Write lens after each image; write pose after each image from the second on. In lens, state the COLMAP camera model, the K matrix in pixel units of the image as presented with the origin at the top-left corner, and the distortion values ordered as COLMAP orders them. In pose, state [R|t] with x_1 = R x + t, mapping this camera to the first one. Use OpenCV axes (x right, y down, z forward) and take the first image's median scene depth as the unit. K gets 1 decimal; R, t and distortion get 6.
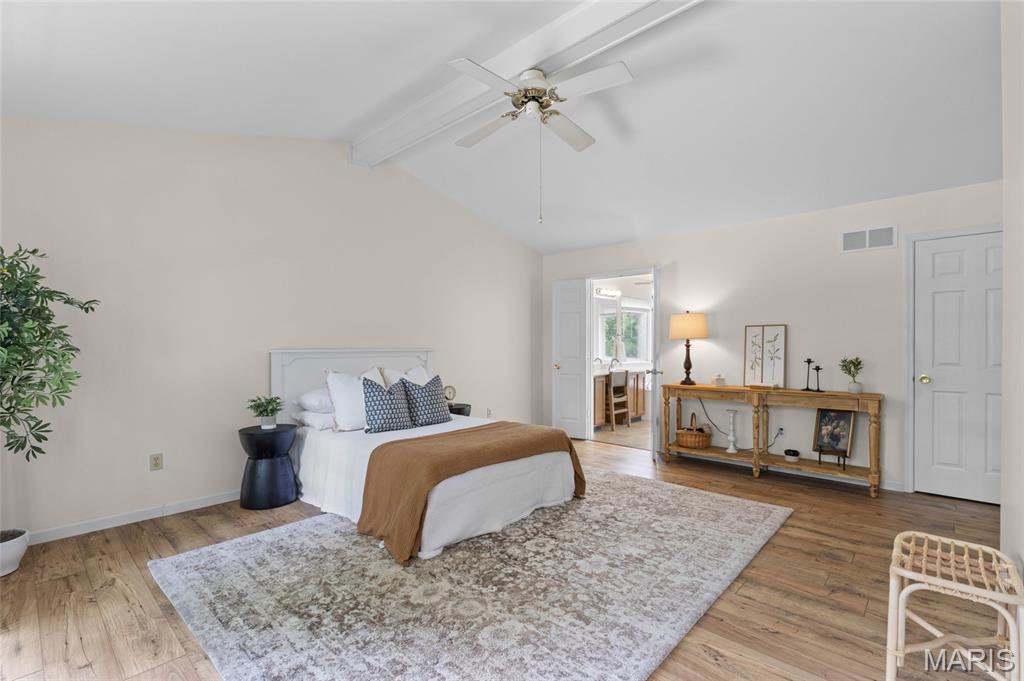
lens RADIAL K [[462.8, 0, 513.4], [0, 462.8, 346.4], [0, 0, 1]] dist [0.000425, 0.000944]
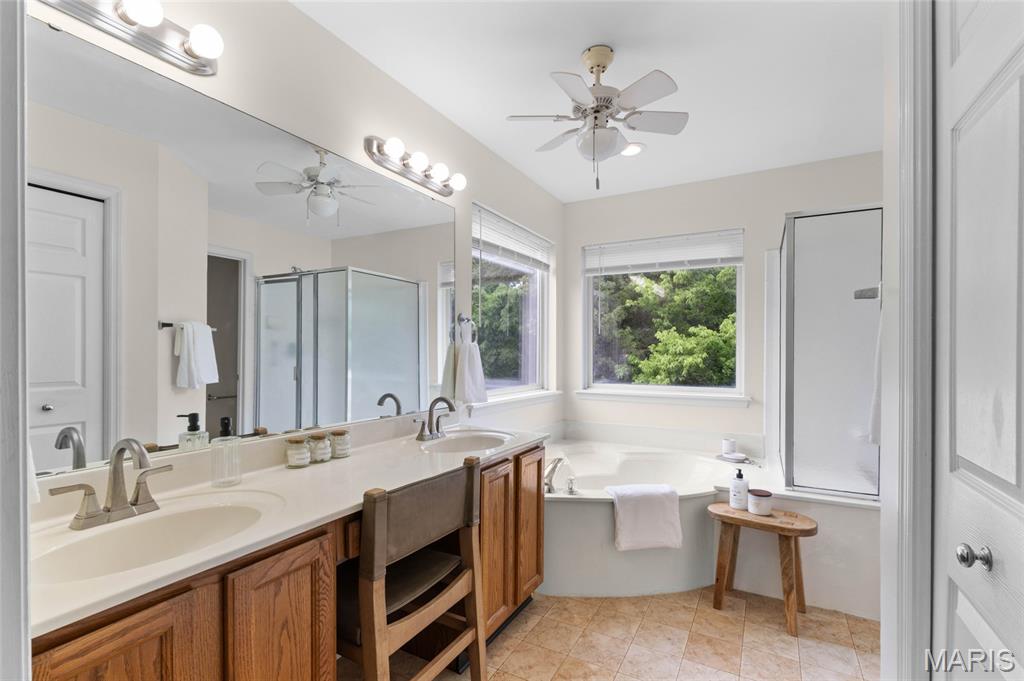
lens RADIAL K [[462.8, 0, 513.2], [0, 462.8, 349.9], [0, 0, 1]] dist [0.000425, 0.000944]
pose [[0.972036, 0.001433, 0.234826, 0.211049], [0.001504, 0.999923, -0.012329, -0.000036], [-0.234825, 0.012337, 0.971959, 0.769581]]
